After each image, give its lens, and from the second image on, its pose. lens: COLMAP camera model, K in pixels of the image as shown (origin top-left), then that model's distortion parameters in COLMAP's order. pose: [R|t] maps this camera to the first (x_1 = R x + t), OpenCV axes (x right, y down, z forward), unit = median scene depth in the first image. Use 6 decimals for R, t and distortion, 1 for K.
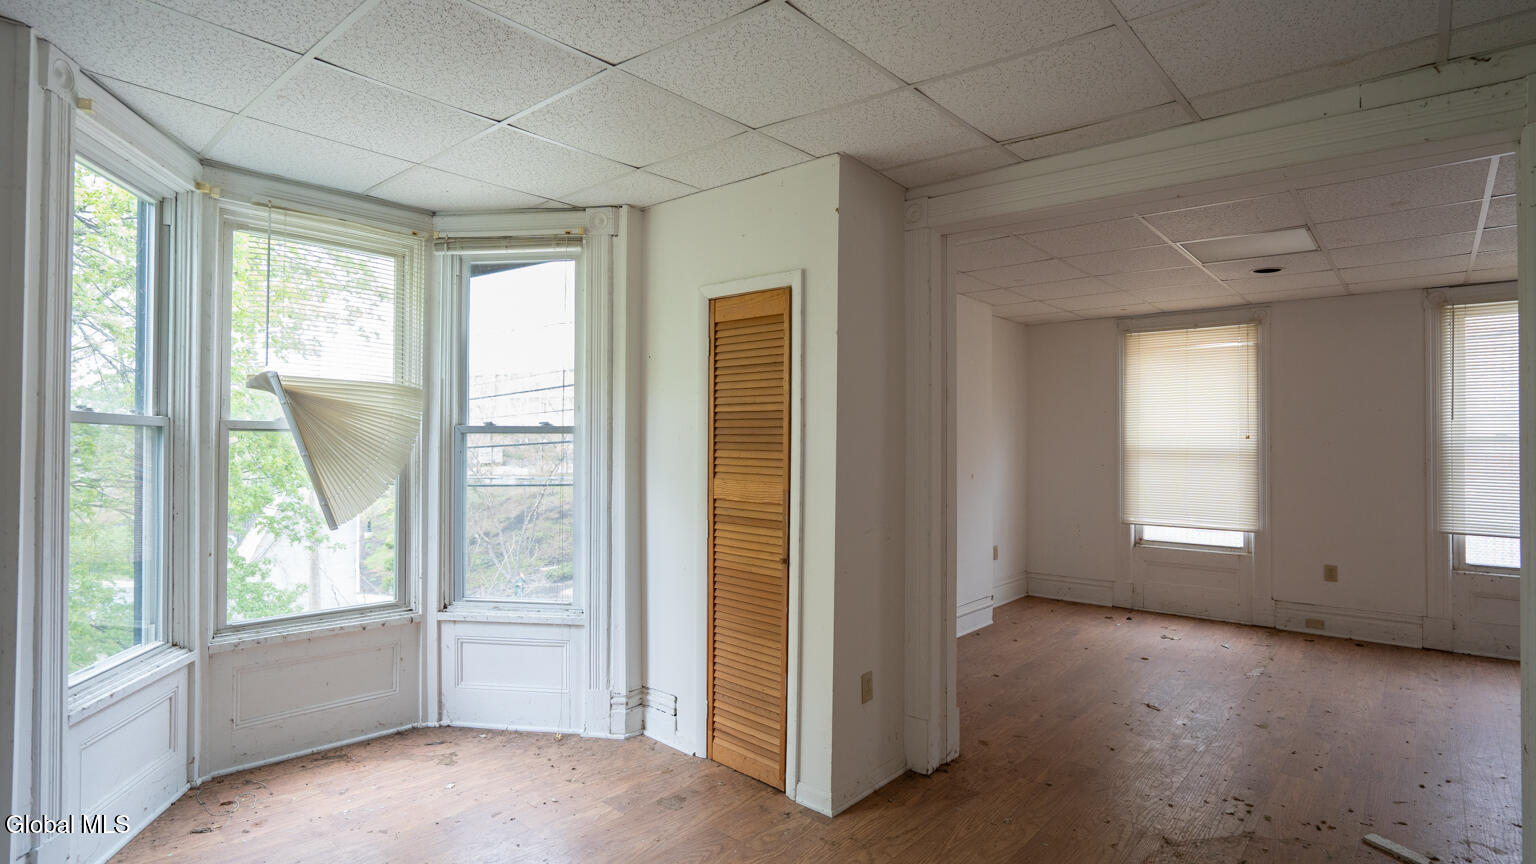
lens RADIAL K [[750.4, 0, 763.9], [0, 750.4, 434.9], [0, 0, 1]] dist [-0.041949, 0.018168]
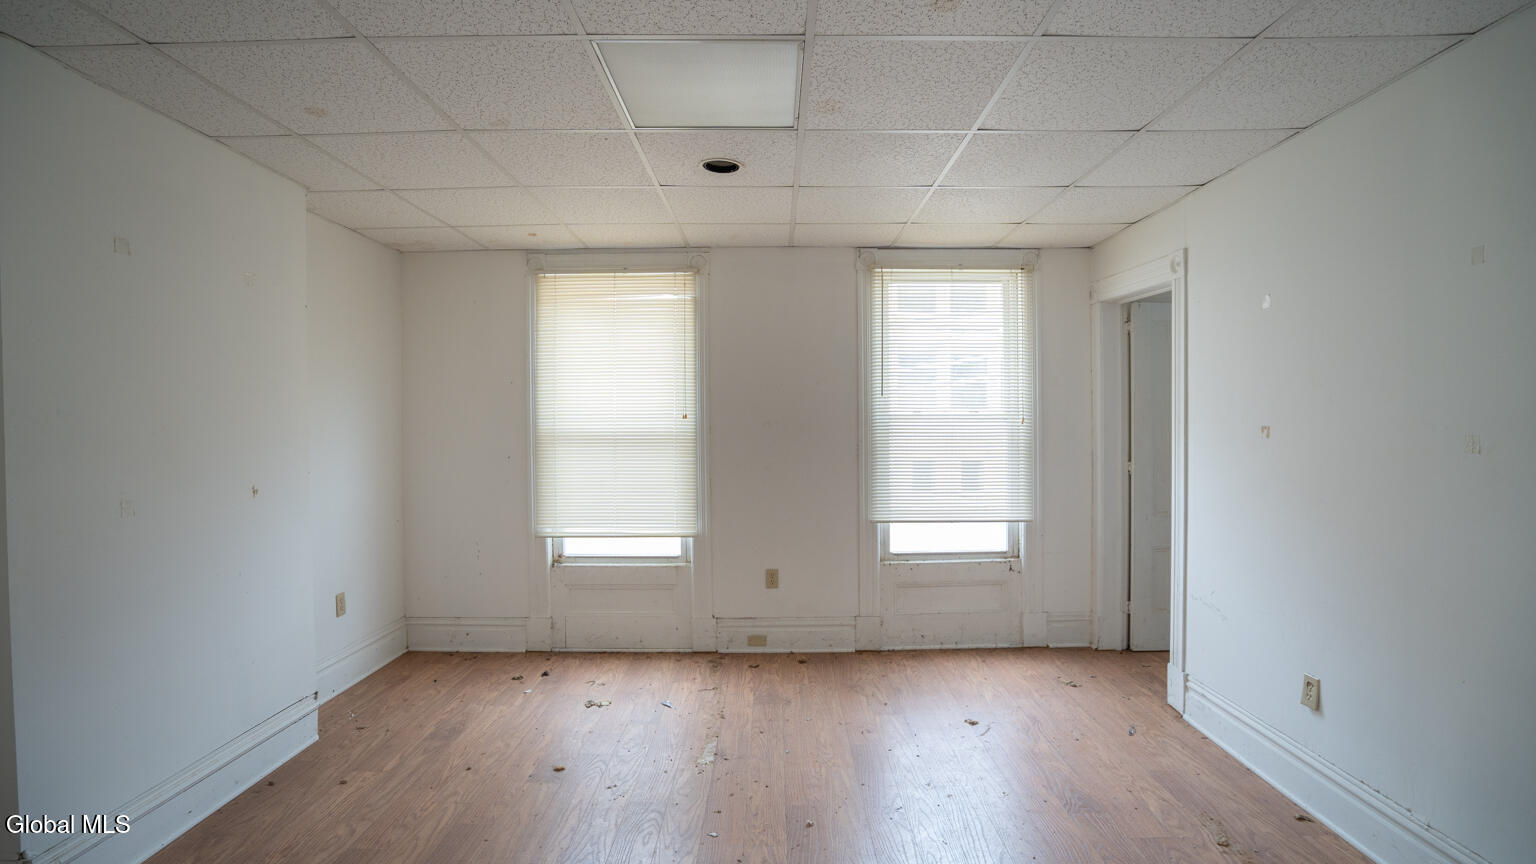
lens RADIAL K [[732.2, 0, 768.0], [0, 732.2, 432.0], [0, 0, 1]] dist [-0.044030, 0.024898]
pose [[0.751535, -0.017191, 0.659470, 0.209875], [0.003580, 0.999752, 0.021981, 0.002739], [-0.659684, -0.014158, 0.751410, 0.361225]]
